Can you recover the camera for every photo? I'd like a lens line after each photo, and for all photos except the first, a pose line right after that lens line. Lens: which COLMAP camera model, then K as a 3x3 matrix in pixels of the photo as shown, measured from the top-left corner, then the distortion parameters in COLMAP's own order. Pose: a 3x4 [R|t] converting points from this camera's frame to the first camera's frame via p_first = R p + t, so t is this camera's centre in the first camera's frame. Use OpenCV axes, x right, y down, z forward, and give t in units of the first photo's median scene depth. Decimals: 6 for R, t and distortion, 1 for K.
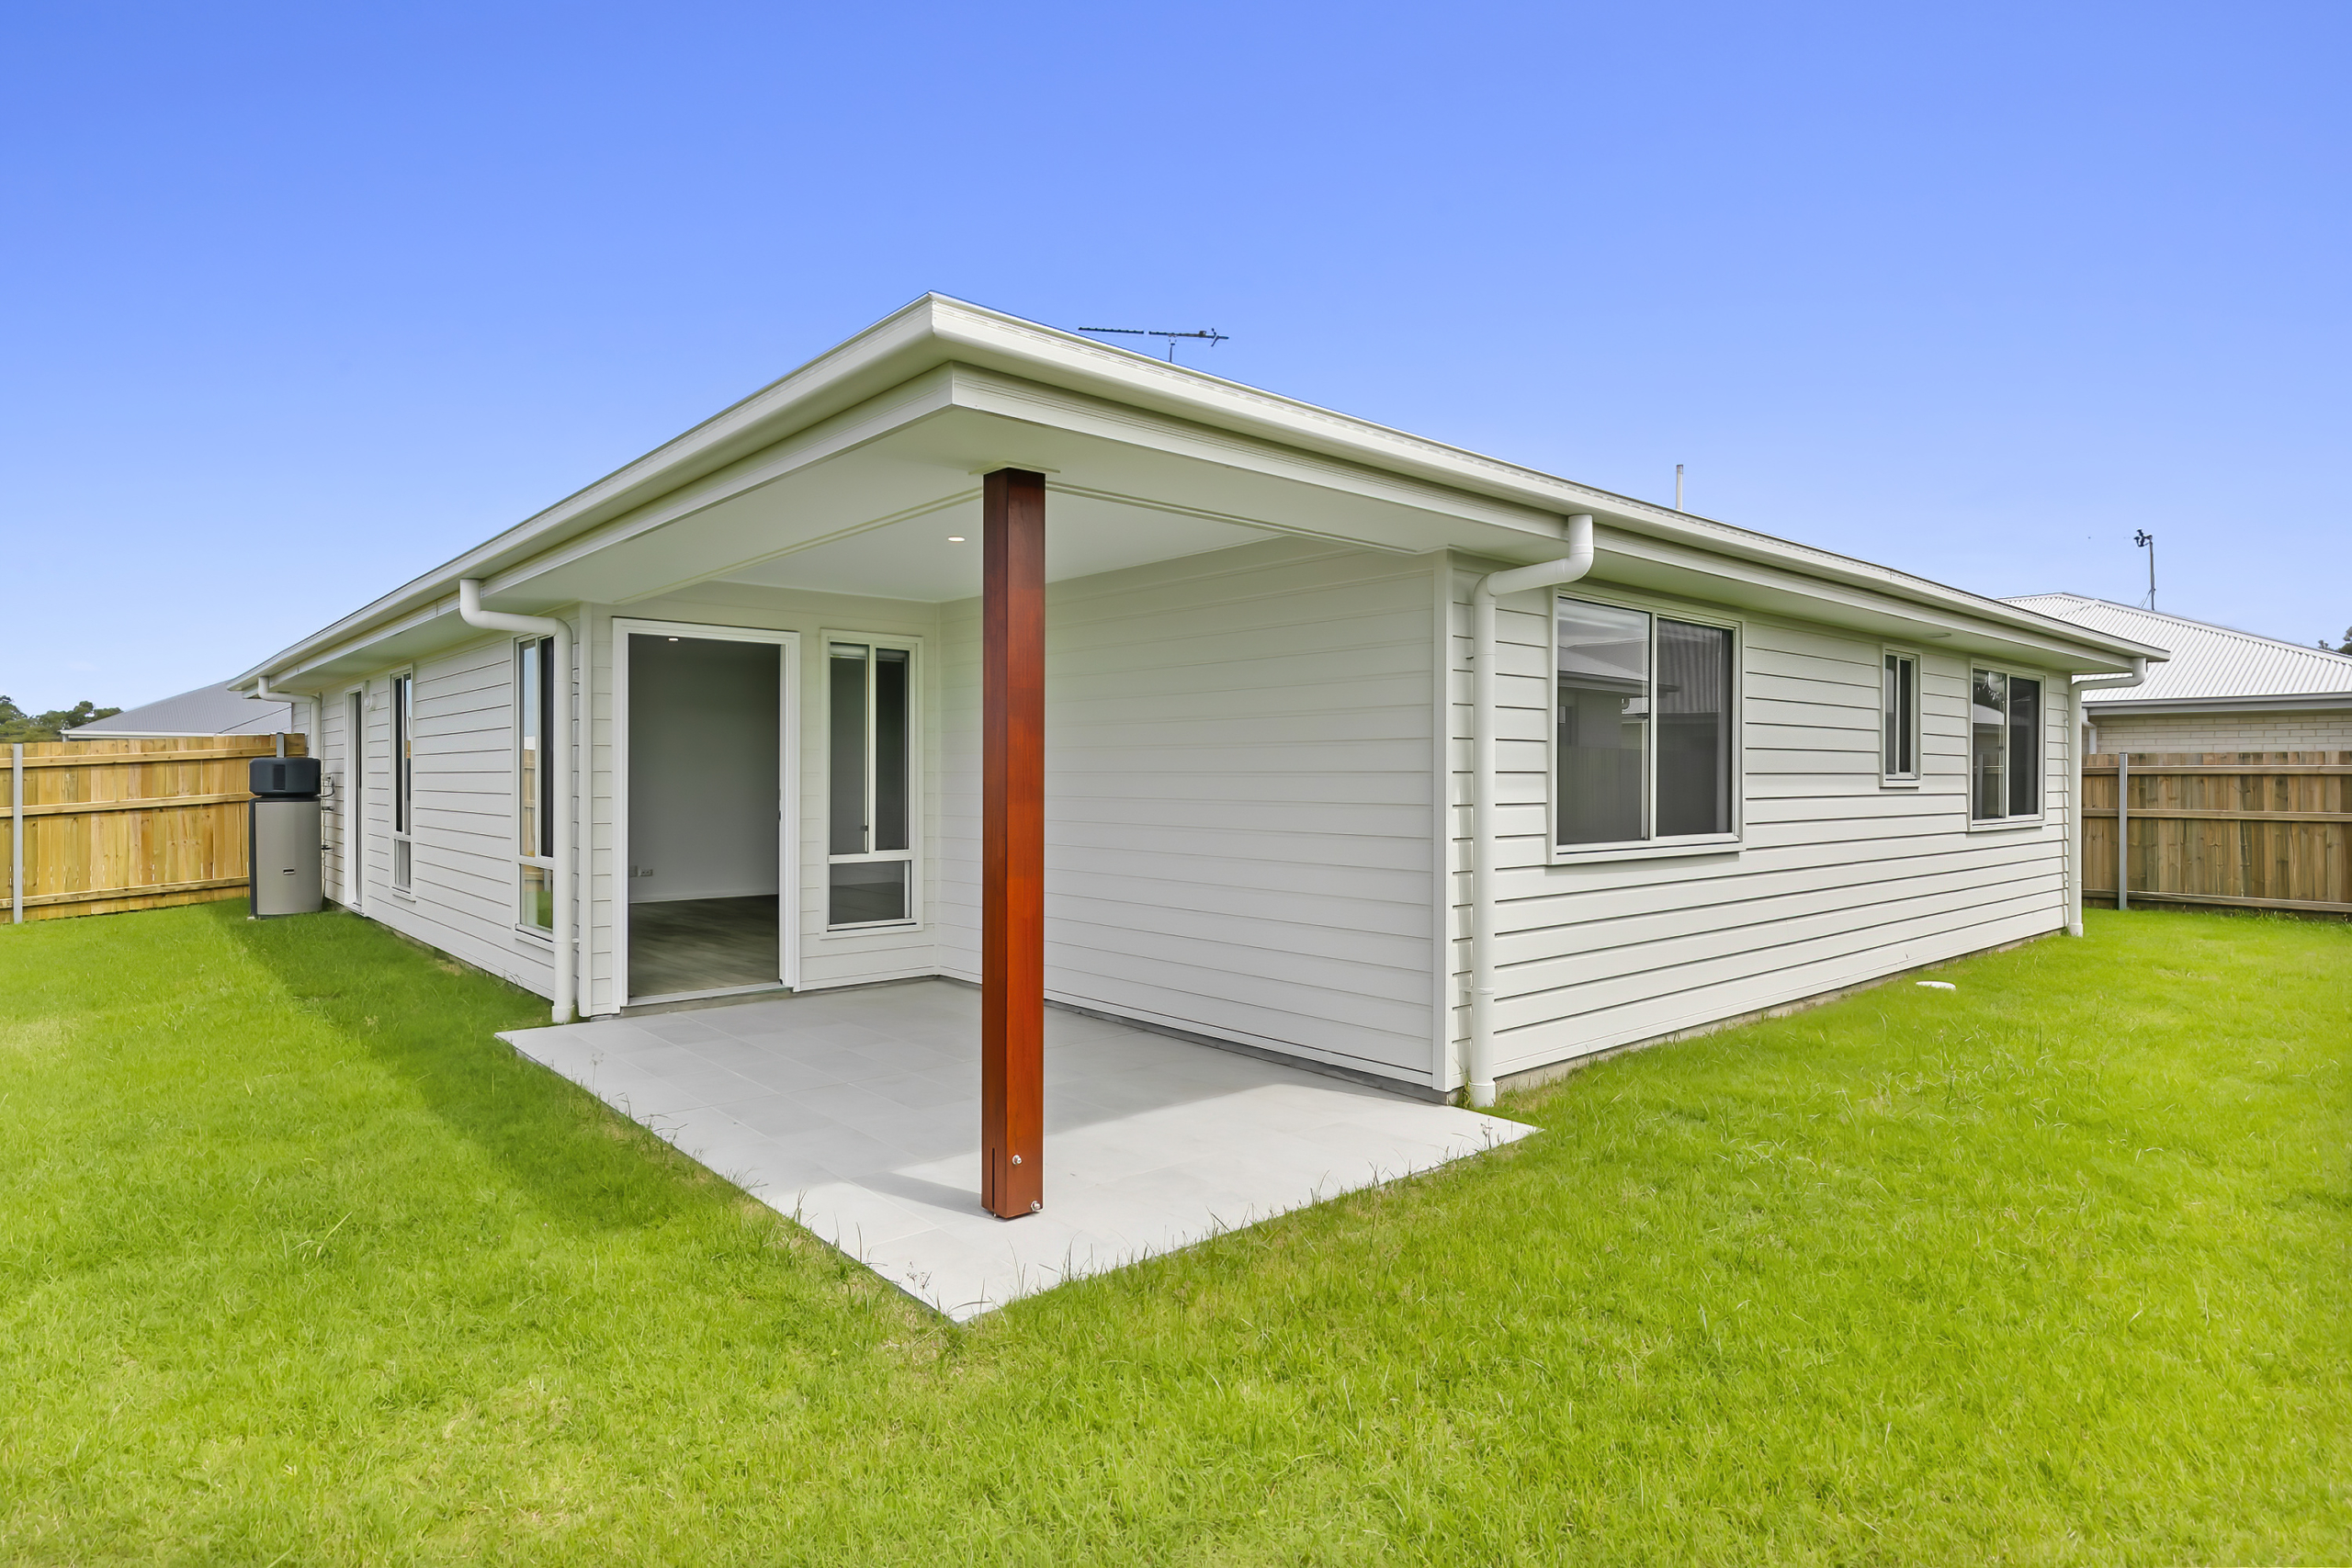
lens RADIAL K [[1272.6, 0, 1168.0], [0, 1272.6, 783.7], [0, 0, 1]] dist [0.006870, 0.002591]
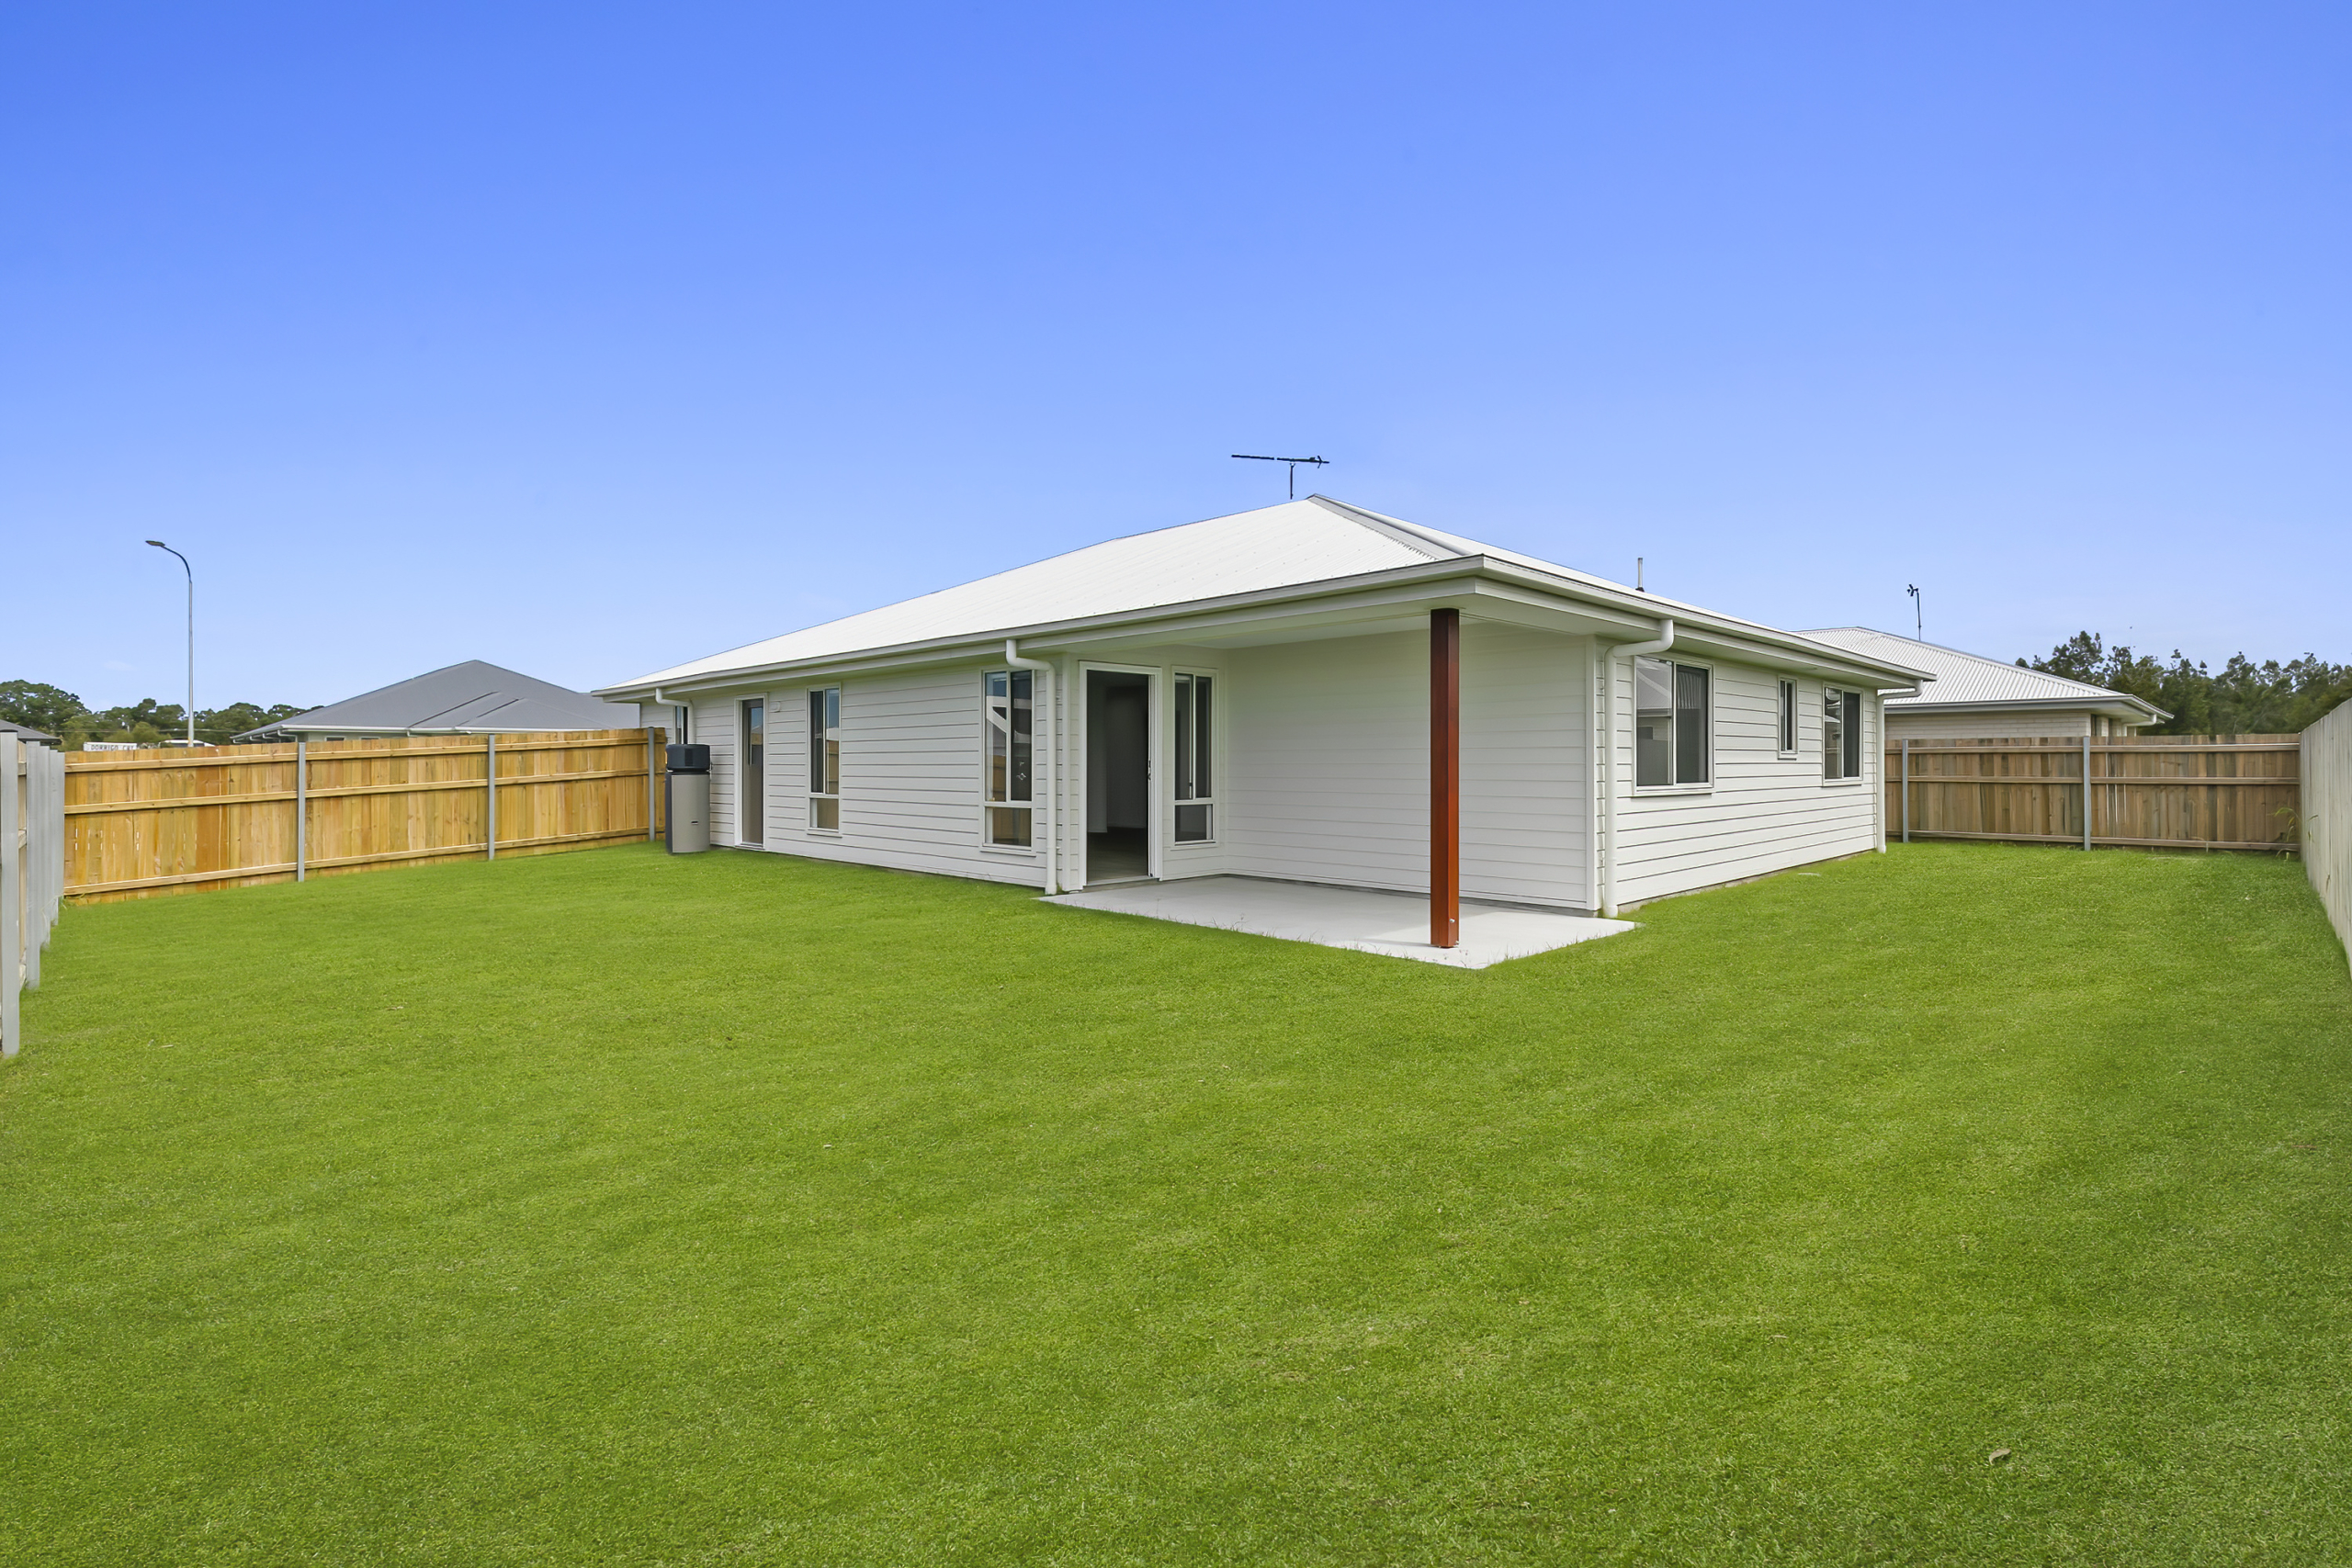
lens RADIAL K [[1061.3, 0, 1184.7], [0, 1061.3, 766.7], [0, 0, 1]] dist [0.014511, 0.000820]
pose [[0.998208, -0.003064, 0.059756, -0.247716], [0.003163, 0.999994, -0.001561, 0.010525], [-0.059751, 0.001747, 0.998212, -0.291148]]
